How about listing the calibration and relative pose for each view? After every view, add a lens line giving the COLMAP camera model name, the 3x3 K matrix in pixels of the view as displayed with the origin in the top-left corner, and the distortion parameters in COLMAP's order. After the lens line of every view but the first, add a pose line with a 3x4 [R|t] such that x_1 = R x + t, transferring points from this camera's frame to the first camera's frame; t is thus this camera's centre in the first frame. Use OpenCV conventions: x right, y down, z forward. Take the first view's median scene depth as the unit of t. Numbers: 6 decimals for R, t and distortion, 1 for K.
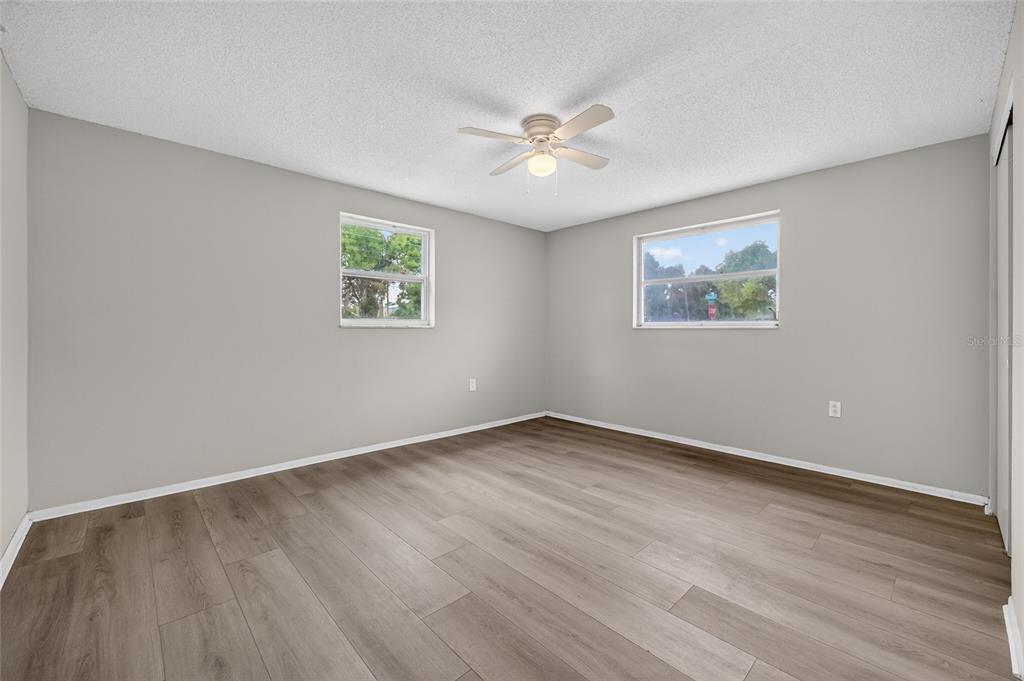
lens RADIAL K [[413.0, 0, 518.2], [0, 413.0, 336.6], [0, 0, 1]] dist [-0.004164, 0.000102]
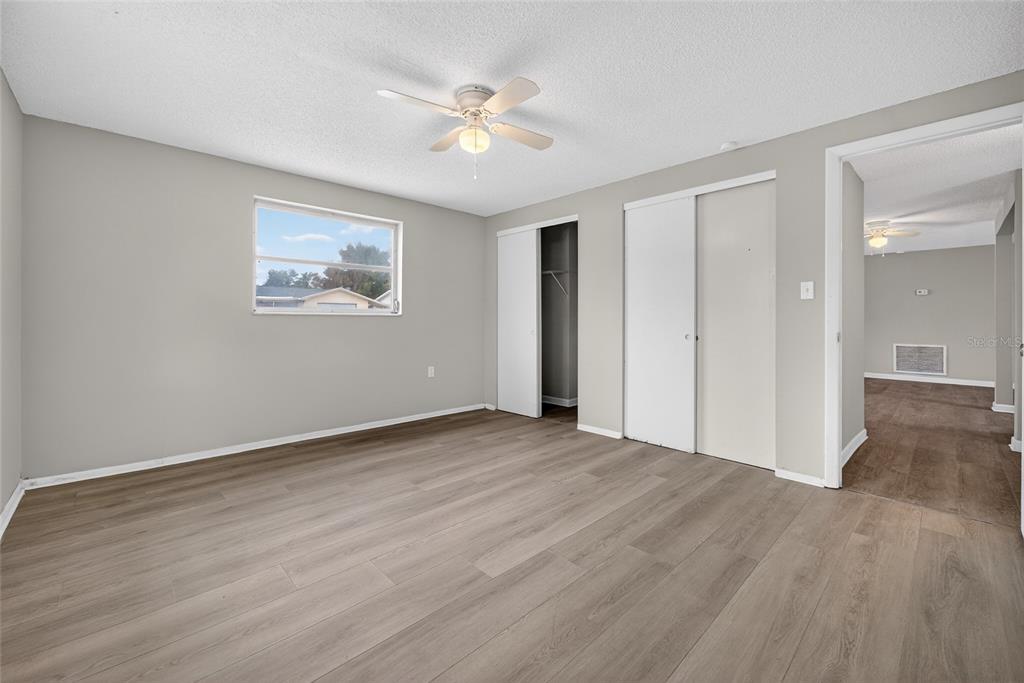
lens RADIAL K [[413.0, 0, 511.5], [0, 413.0, 322.5], [0, 0, 1]] dist [-0.004164, 0.000102]
pose [[0.004410, -0.008707, 0.999952, -0.749220], [0.007796, 0.999932, 0.008672, -0.009091], [-0.999960, 0.007758, 0.004477, 0.780562]]
